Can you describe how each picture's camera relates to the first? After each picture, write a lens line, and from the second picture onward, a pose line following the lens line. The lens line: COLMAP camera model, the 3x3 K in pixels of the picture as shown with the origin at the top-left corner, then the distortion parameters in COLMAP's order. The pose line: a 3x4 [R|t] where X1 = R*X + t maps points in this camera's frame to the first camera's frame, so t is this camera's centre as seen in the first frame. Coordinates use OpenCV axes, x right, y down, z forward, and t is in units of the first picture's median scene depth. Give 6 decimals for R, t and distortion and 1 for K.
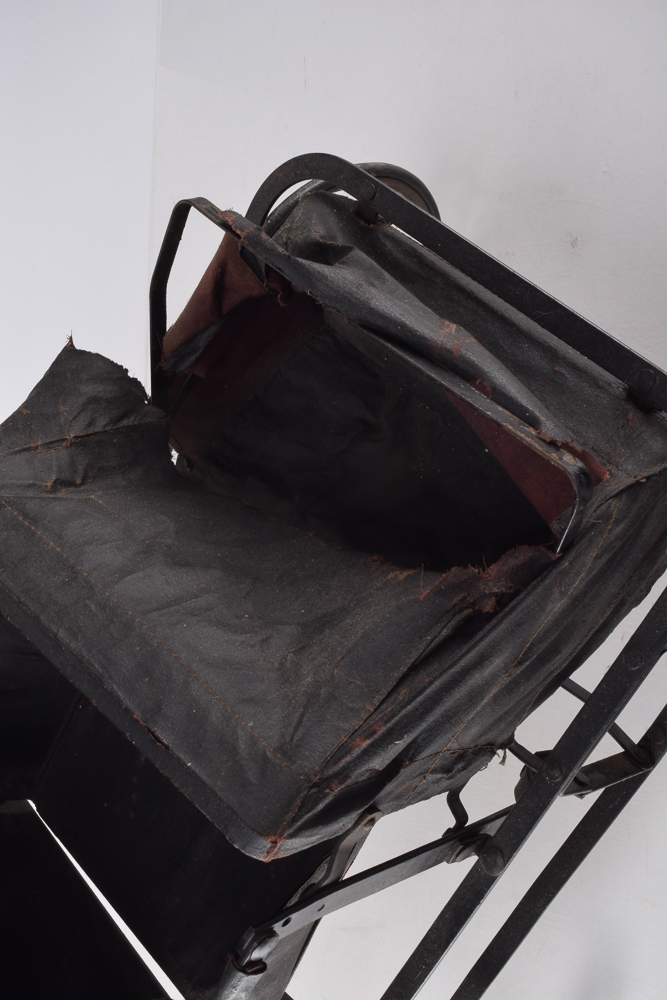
lens RADIAL K [[1274.1, 0, 333.4], [0, 1274.1, 499.6], [0, 0, 1]] dist [-0.037241, 0.000000]
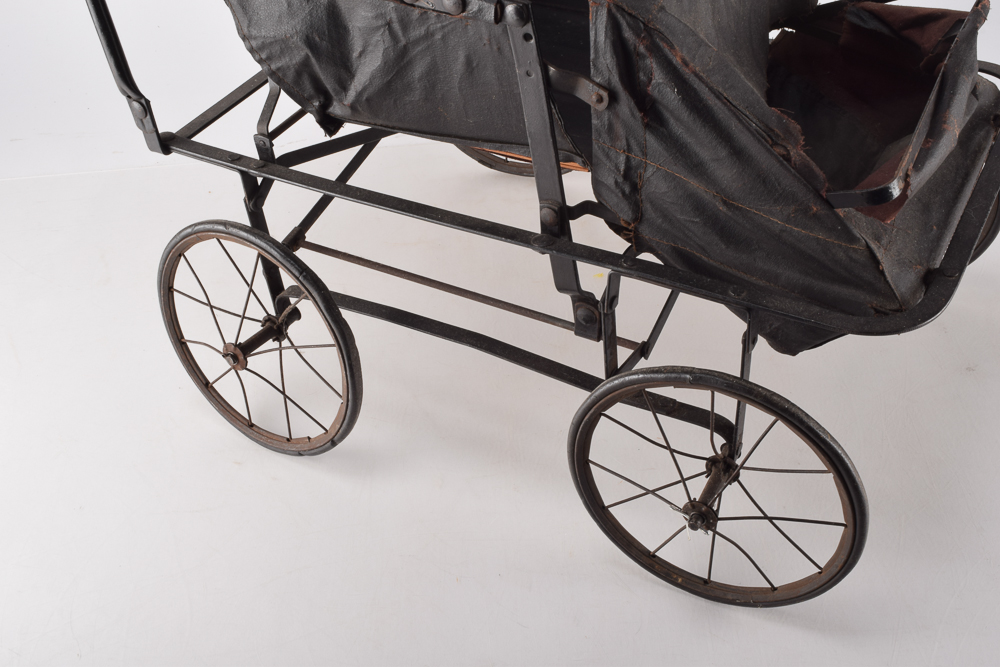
lens RADIAL K [[1274.1, 0, 499.5], [0, 1274.1, 332.9], [0, 0, 1]] dist [-0.037241, 0.000000]
pose [[0.123864, 0.972609, -0.196699, 0.507604], [-0.992169, 0.118176, -0.040443, 0.428944], [-0.016090, 0.200168, 0.979630, -0.266112]]
